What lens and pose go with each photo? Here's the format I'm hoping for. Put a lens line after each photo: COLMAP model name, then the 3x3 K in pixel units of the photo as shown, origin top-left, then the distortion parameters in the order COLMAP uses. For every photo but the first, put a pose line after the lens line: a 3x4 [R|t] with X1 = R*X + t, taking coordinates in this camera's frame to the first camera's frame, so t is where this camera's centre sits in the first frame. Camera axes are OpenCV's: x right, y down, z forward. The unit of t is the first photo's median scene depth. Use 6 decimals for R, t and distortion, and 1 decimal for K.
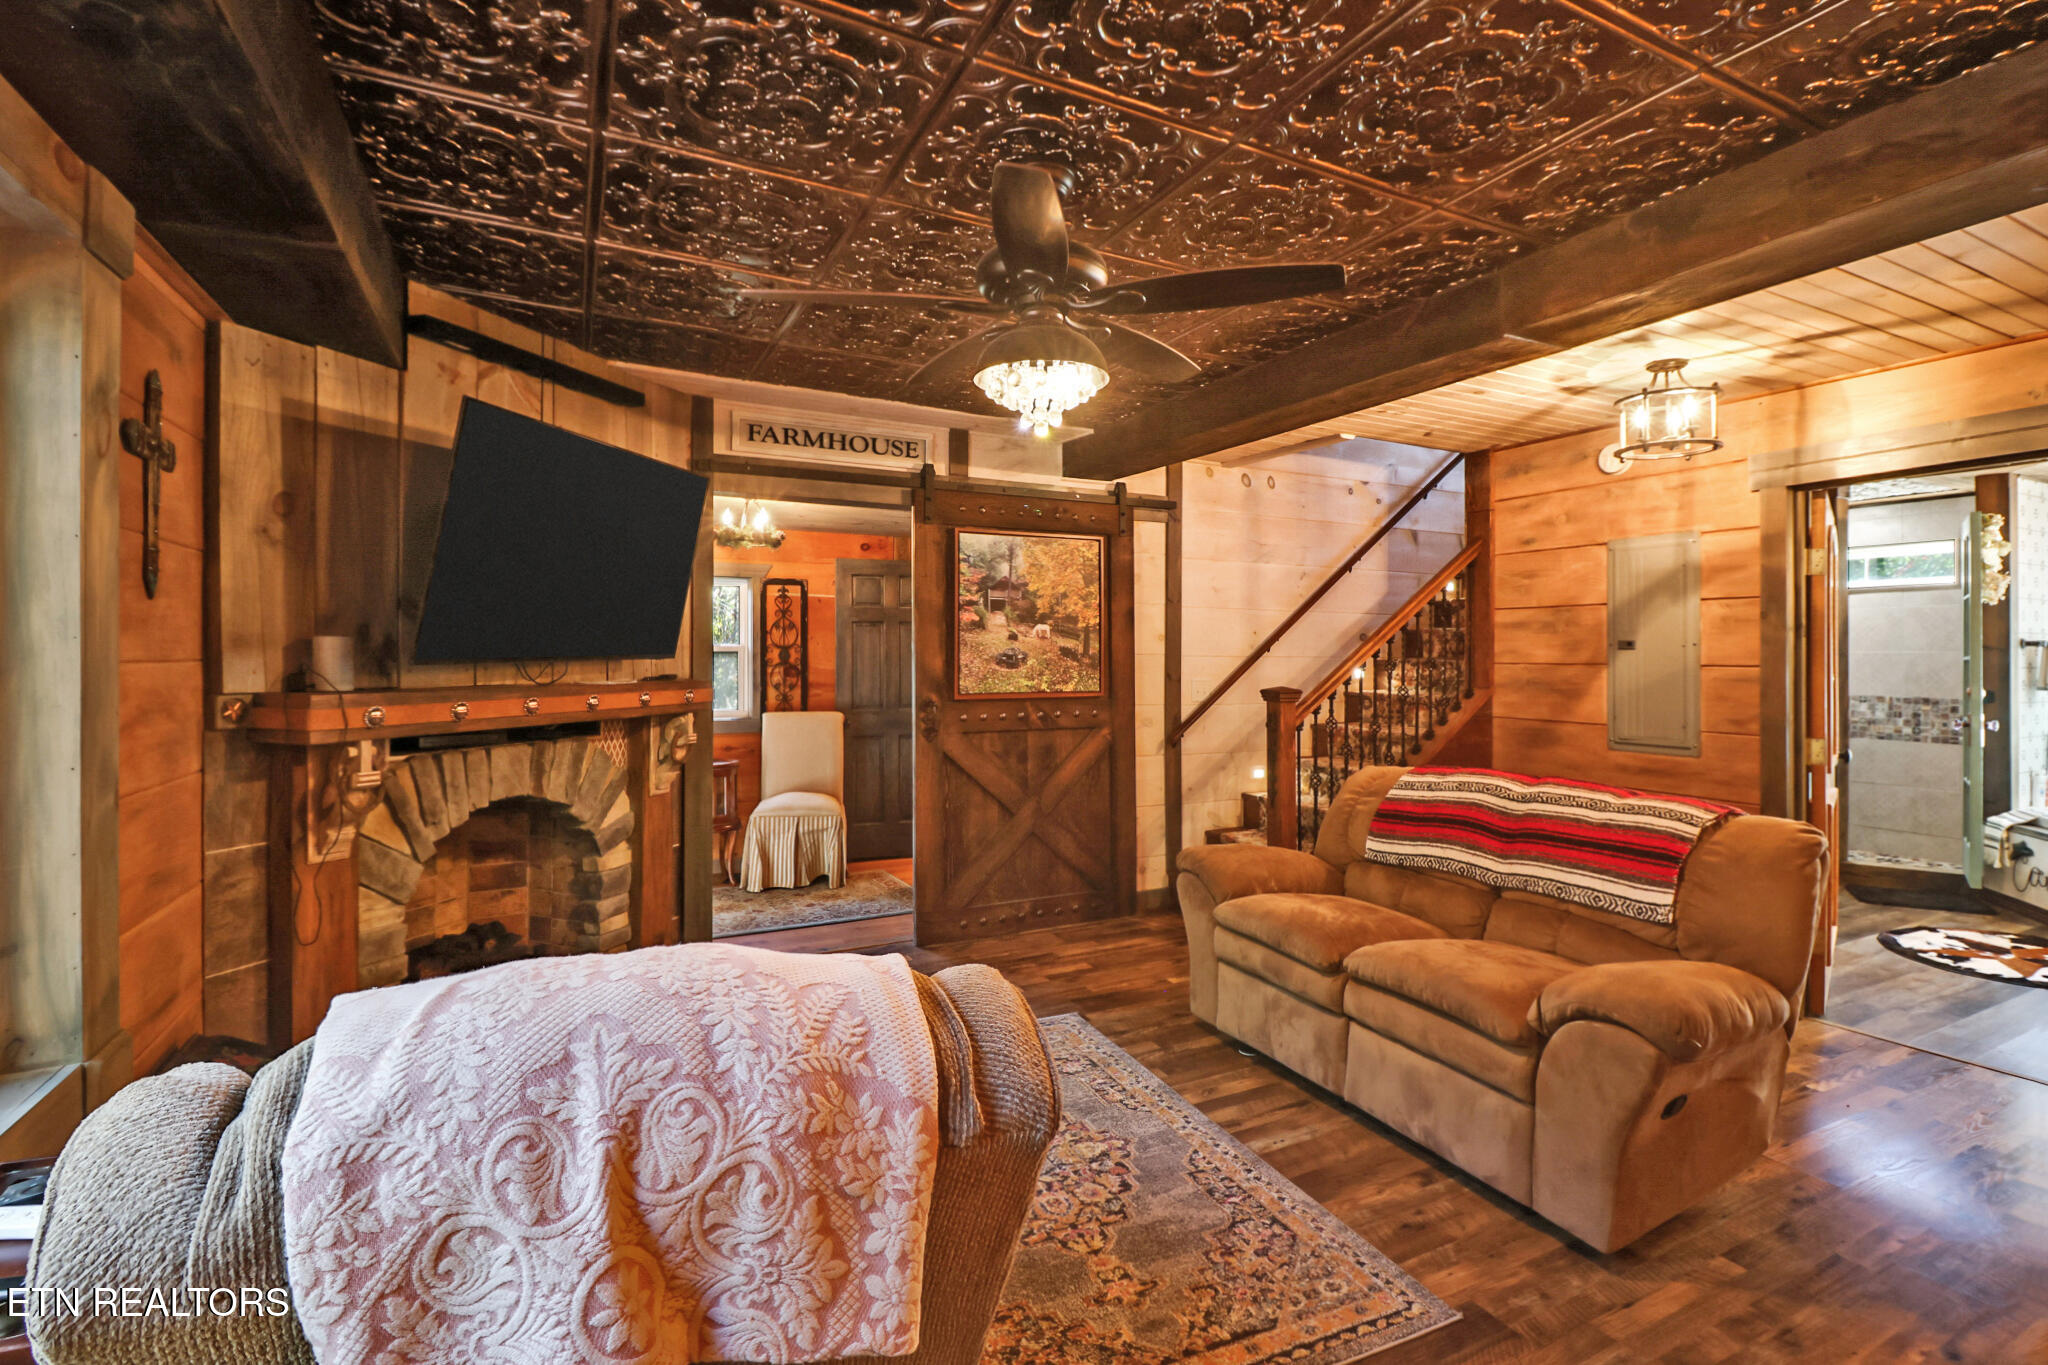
lens RADIAL K [[956.0, 0, 1022.8], [0, 956.0, 662.3], [0, 0, 1]] dist [0.026851, -0.023912]
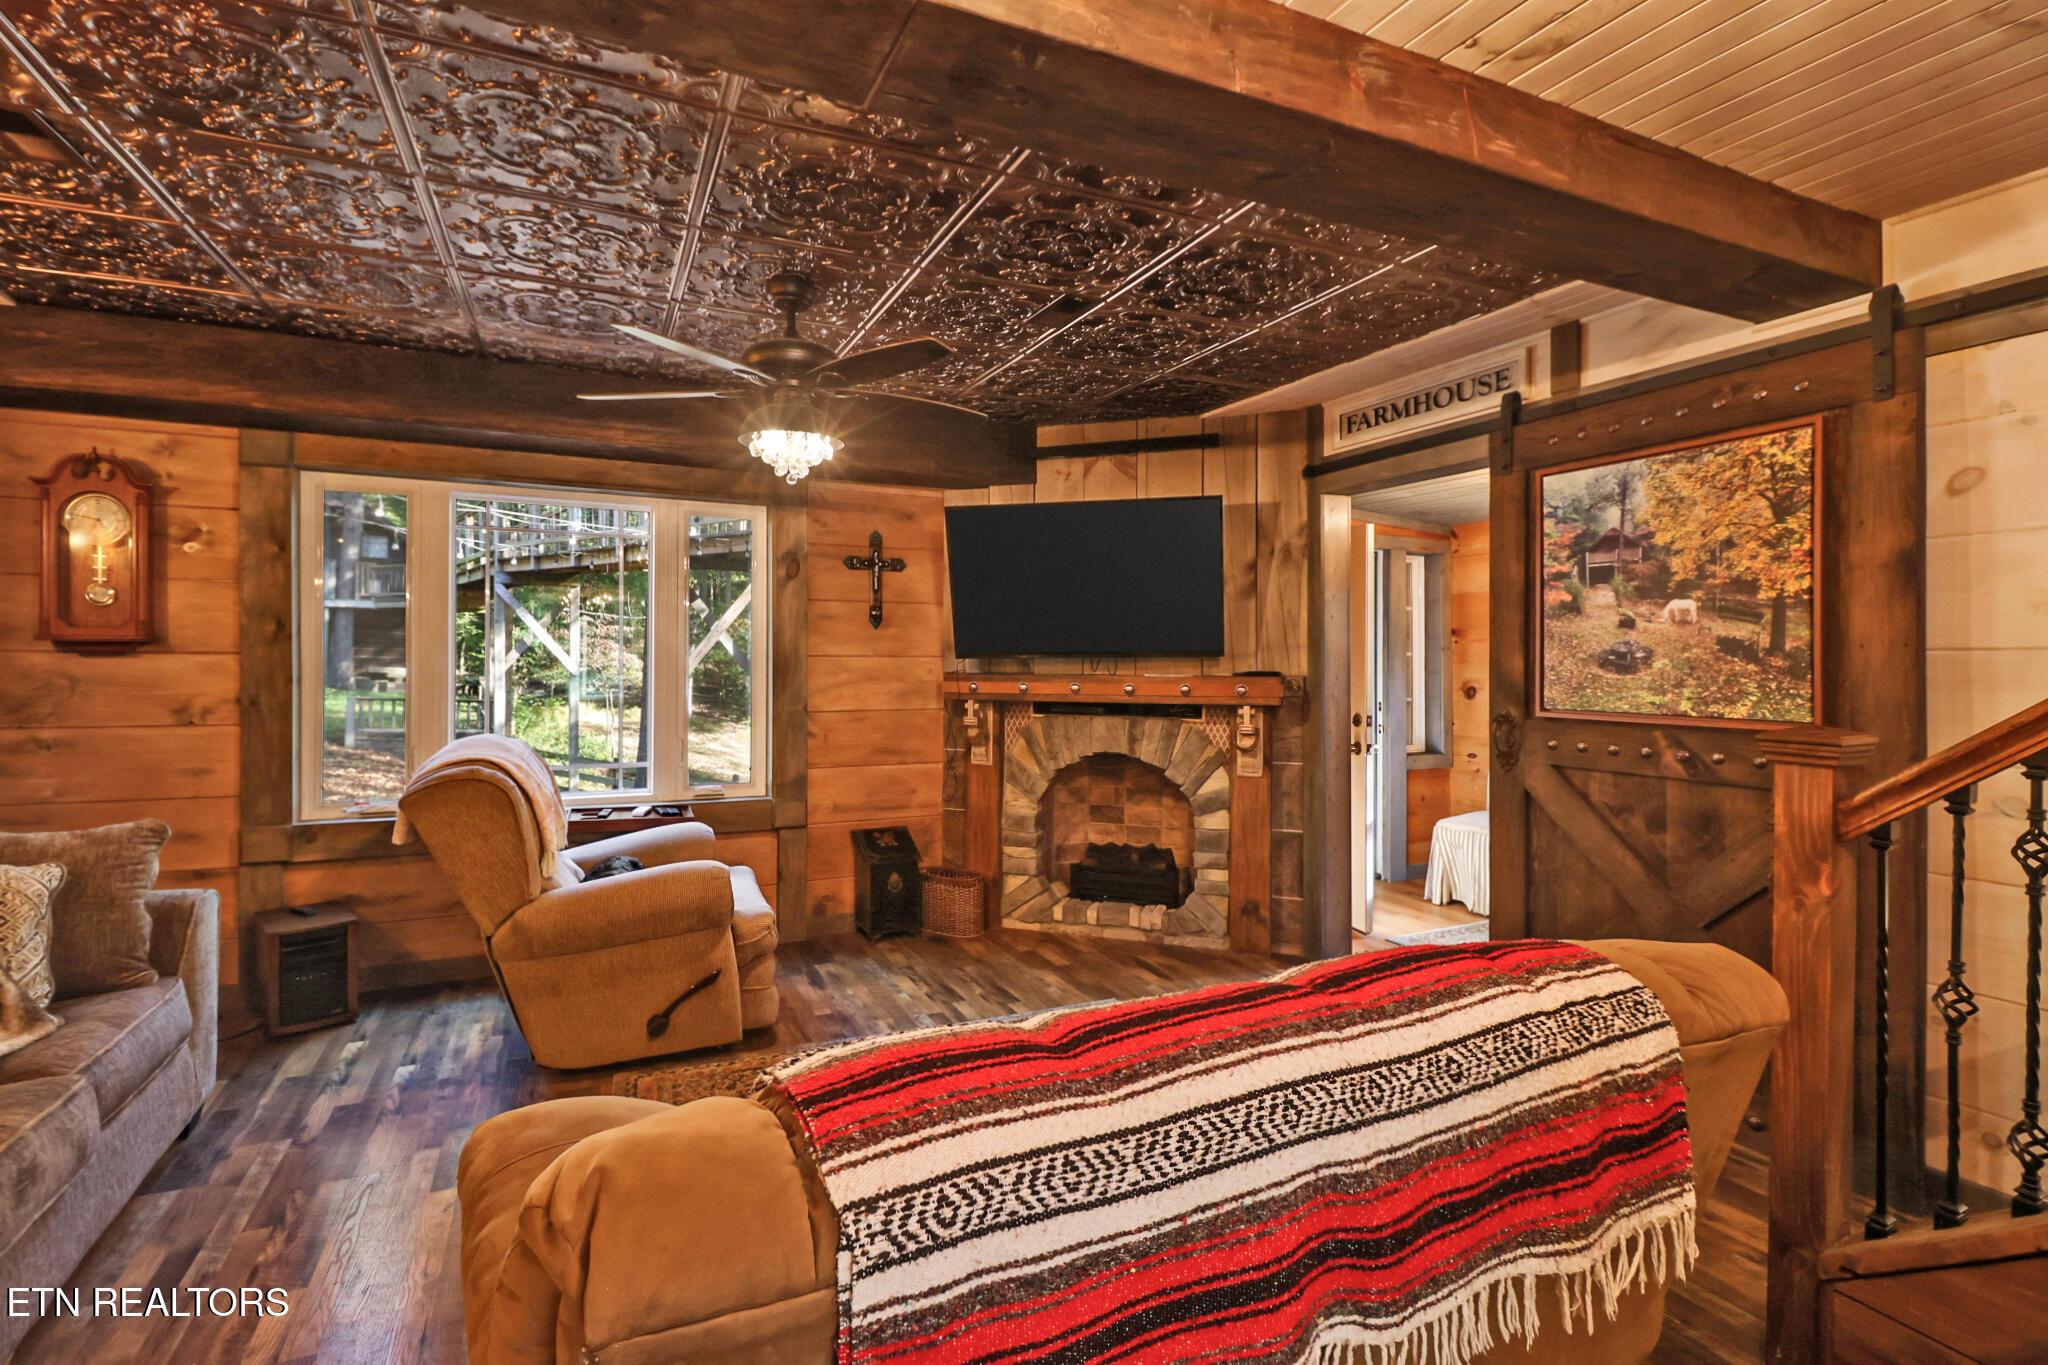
lens RADIAL K [[956.0, 0, 1022.8], [0, 956.0, 662.3], [0, 0, 1]] dist [0.026851, -0.023912]
pose [[-0.019039, 0.000648, -0.999819, 0.620489], [-0.014688, 0.999892, 0.000927, 0.003962], [0.999711, 0.014703, -0.019028, 0.617840]]
